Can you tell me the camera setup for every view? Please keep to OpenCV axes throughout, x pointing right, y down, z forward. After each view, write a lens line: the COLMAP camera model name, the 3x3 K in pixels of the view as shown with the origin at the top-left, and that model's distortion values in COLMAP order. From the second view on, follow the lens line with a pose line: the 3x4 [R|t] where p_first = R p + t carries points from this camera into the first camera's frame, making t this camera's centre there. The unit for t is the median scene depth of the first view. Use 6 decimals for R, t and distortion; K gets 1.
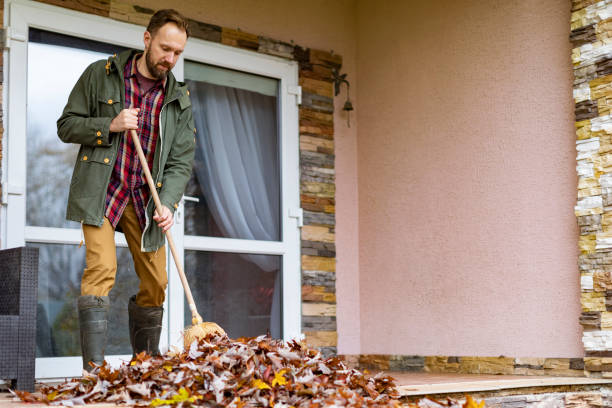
lens RADIAL K [[899.1, 0, 249.8], [0, 899.1, 273.4], [0, 0, 1]] dist [-0.016737, 0.057849]
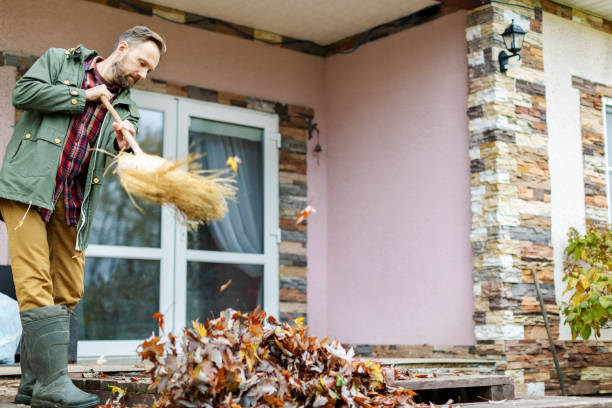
lens RADIAL K [[945.2, 0, 305.4], [0, 945.2, 203.2], [0, 0, 1]] dist [0.032133, -0.035969]
pose [[0.999183, 0.008681, 0.039465, 0.040583], [-0.006152, 0.997946, -0.063763, -0.022828], [-0.039938, 0.063468, 0.997184, -0.354435]]
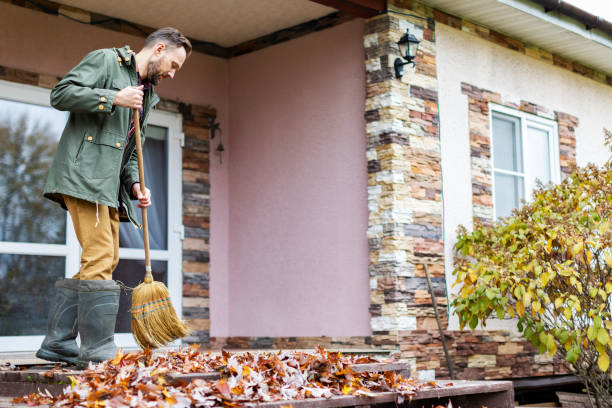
lens RADIAL K [[945.2, 0, 305.4], [0, 945.2, 203.2], [0, 0, 1]] dist [0.032133, -0.035969]
pose [[0.987999, 0.012872, 0.153920, 0.020682], [-0.003679, 0.998200, -0.059863, -0.022582], [-0.154414, 0.058579, 0.986268, -0.401127]]
